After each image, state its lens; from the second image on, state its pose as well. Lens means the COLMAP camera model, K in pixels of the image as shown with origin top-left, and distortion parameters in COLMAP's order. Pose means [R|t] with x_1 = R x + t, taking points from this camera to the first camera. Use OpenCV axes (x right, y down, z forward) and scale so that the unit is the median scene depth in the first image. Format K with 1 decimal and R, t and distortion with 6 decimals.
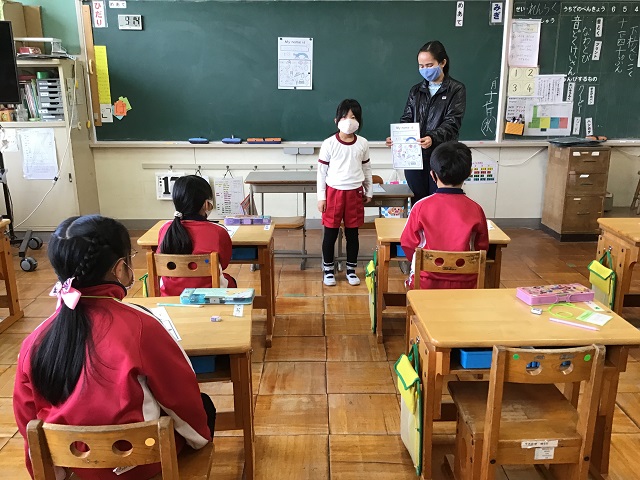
lens RADIAL K [[573.6, 0, 316.1], [0, 573.6, 238.5], [0, 0, 1]] dist [0.080135, -0.132223]
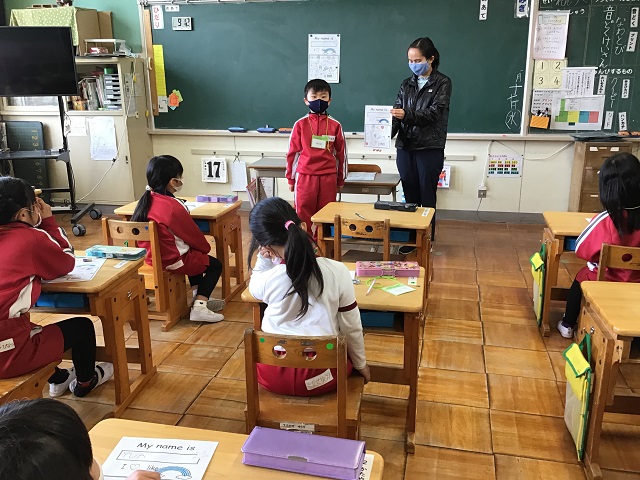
lens RADIAL K [[573.6, 0, 321.0], [0, 573.6, 237.2], [0, 0, 1]] dist [0.080135, -0.132223]
pose [[0.974186, 0.056673, -0.218516, 0.214031], [-0.054040, 0.998376, 0.018012, 0.008590], [0.219182, -0.005738, 0.975667, -0.047440]]
